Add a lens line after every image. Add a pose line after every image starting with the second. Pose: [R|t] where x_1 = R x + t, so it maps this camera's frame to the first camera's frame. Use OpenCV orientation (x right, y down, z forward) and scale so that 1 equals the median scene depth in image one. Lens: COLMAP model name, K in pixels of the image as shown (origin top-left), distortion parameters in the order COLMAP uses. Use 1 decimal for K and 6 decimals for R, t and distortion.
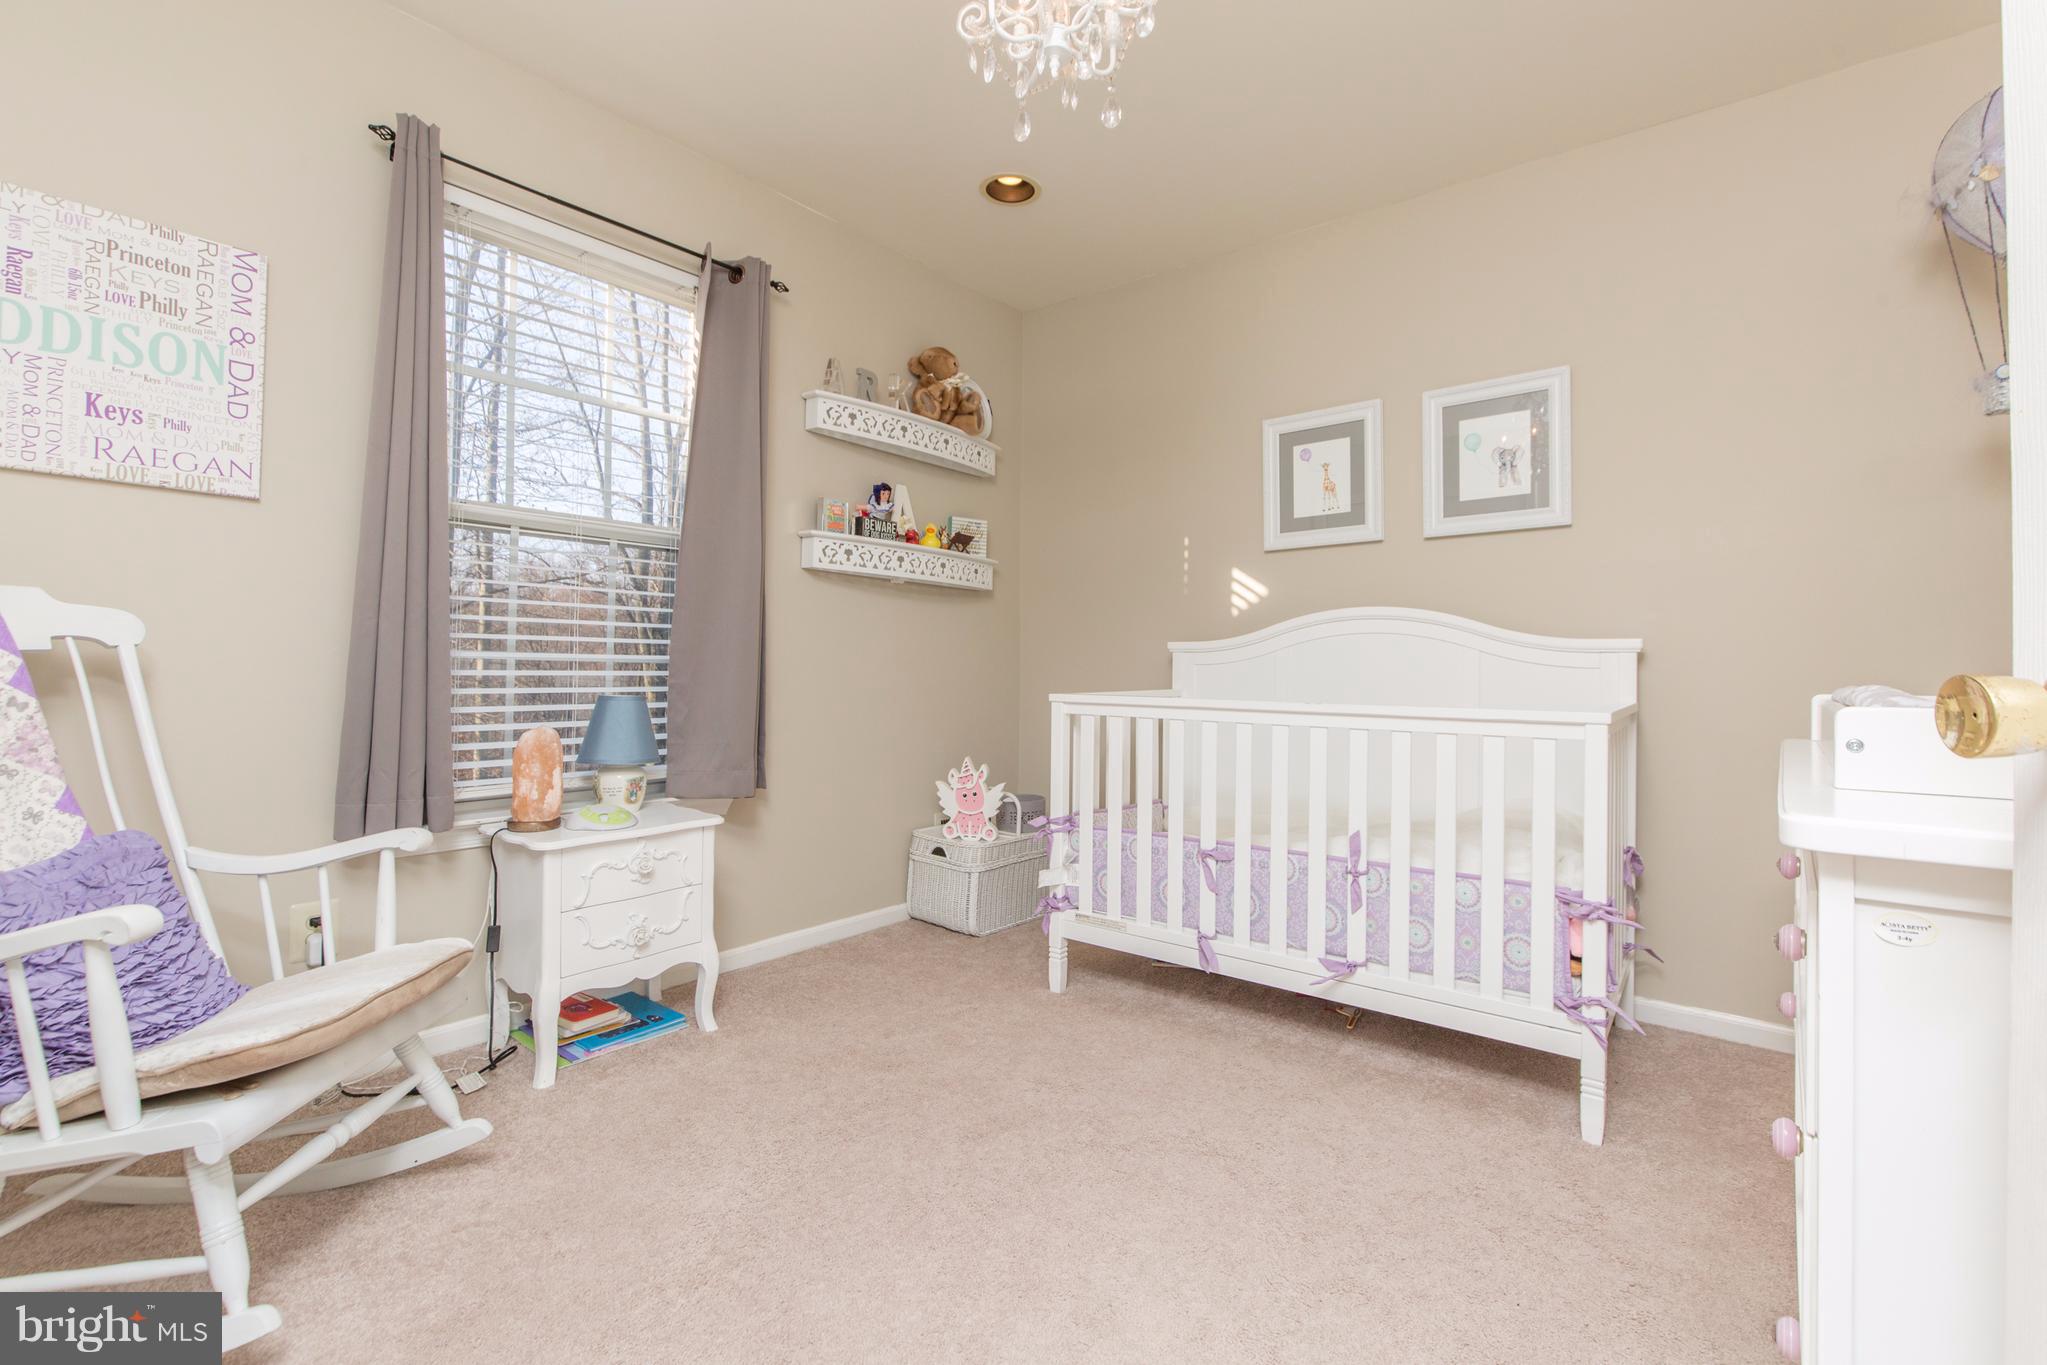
lens RADIAL K [[915.5, 0, 1036.9], [0, 915.5, 663.4], [0, 0, 1]] dist [-0.001012, -0.000680]
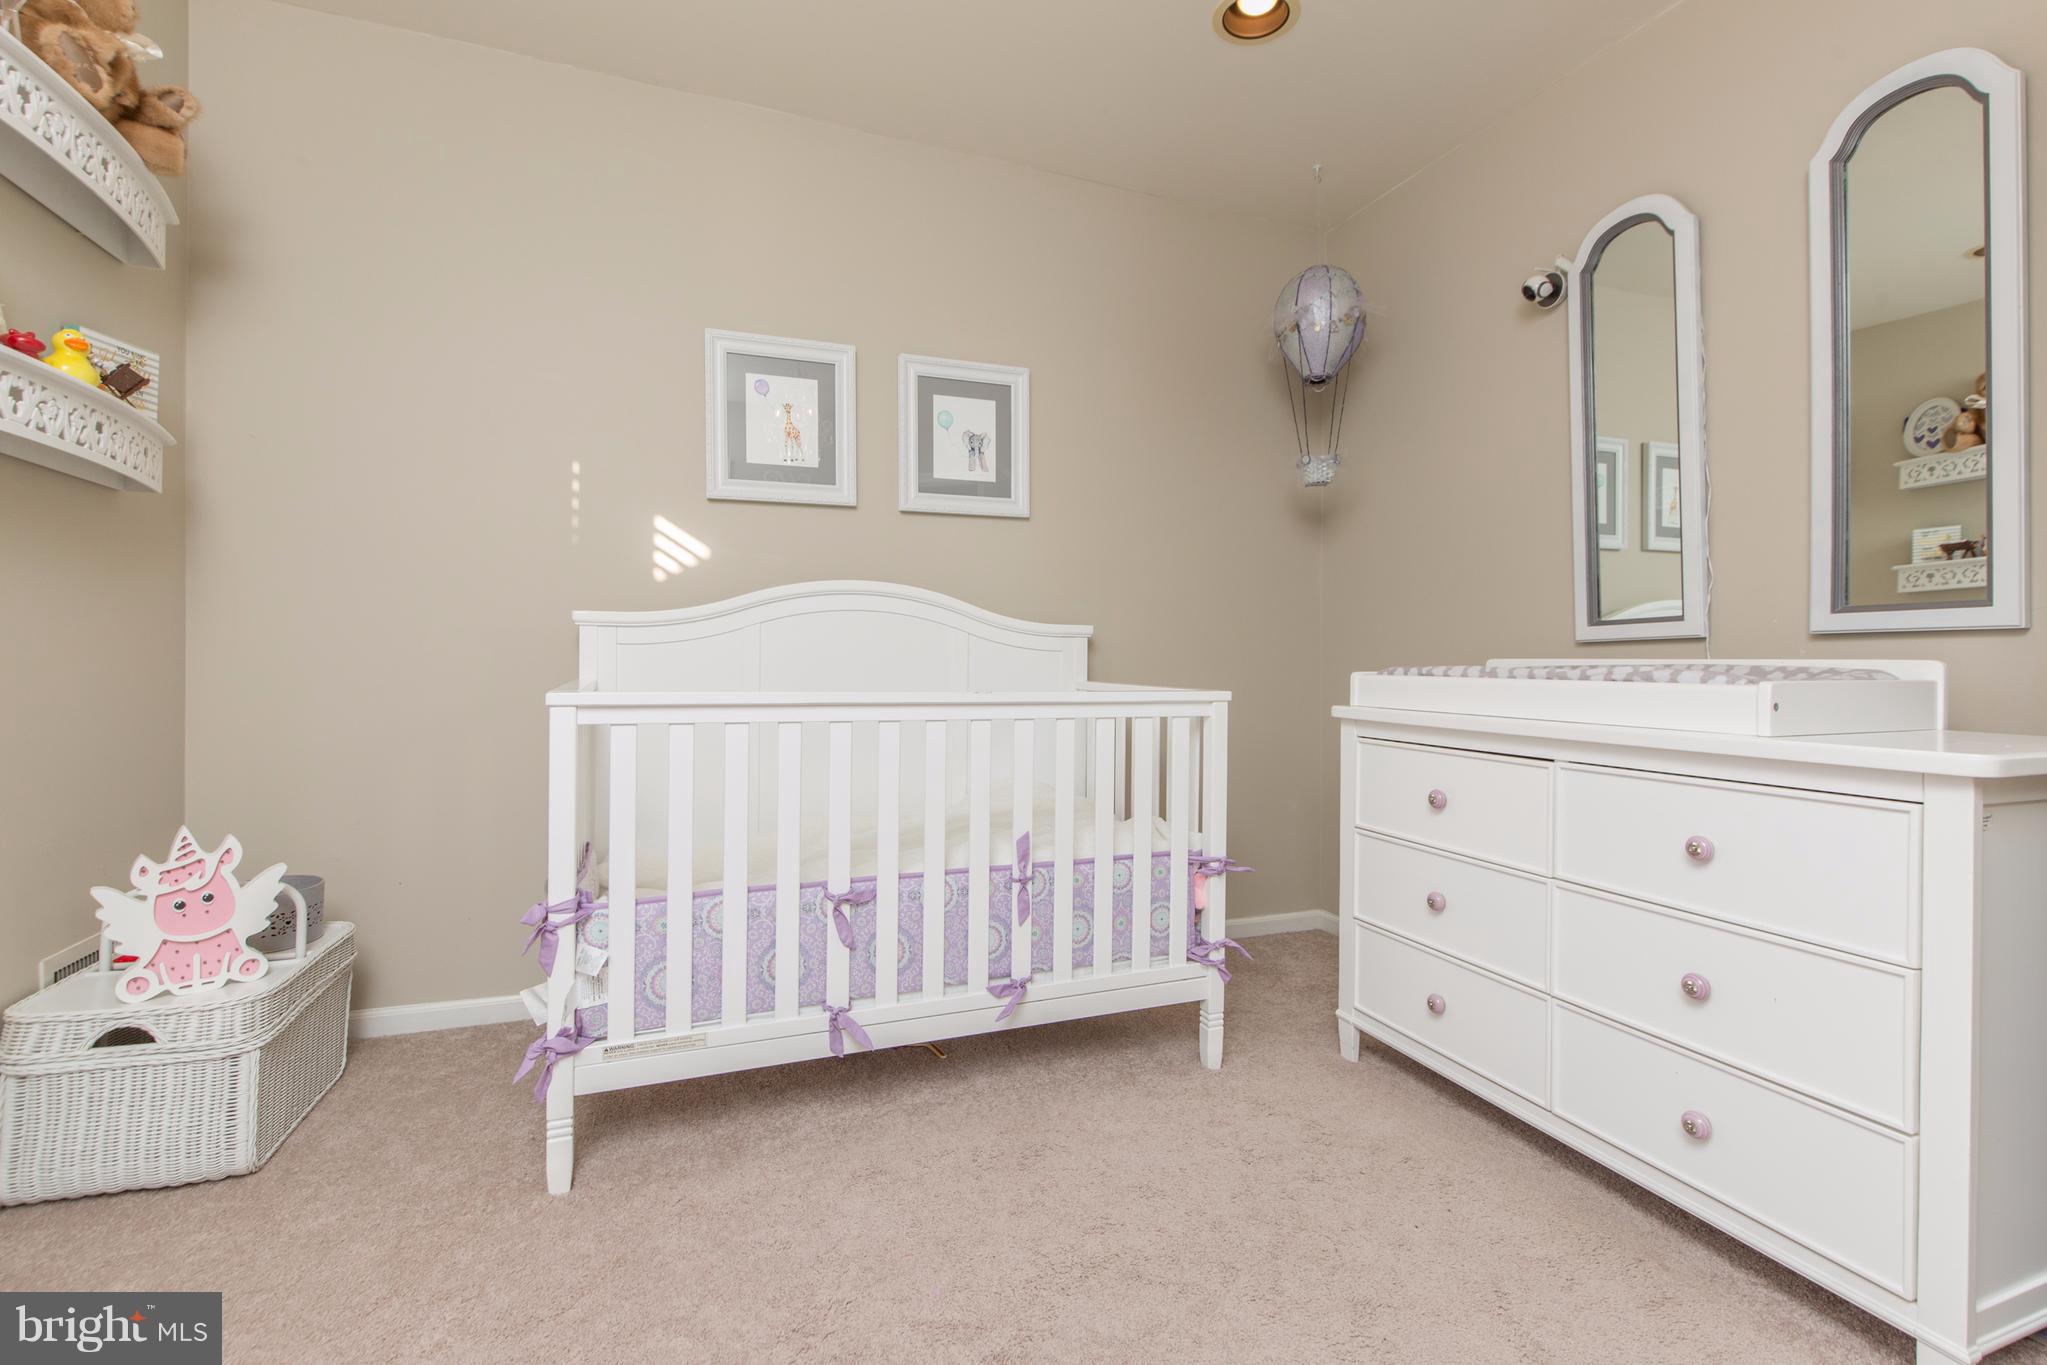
lens RADIAL K [[915.5, 0, 1036.9], [0, 915.5, 663.4], [0, 0, 1]] dist [-0.001012, -0.000680]
pose [[0.499155, -0.007854, 0.866477, -0.346580], [-0.007610, 0.999881, 0.013447, 0.004936], [-0.866479, -0.013306, 0.499035, 0.452538]]
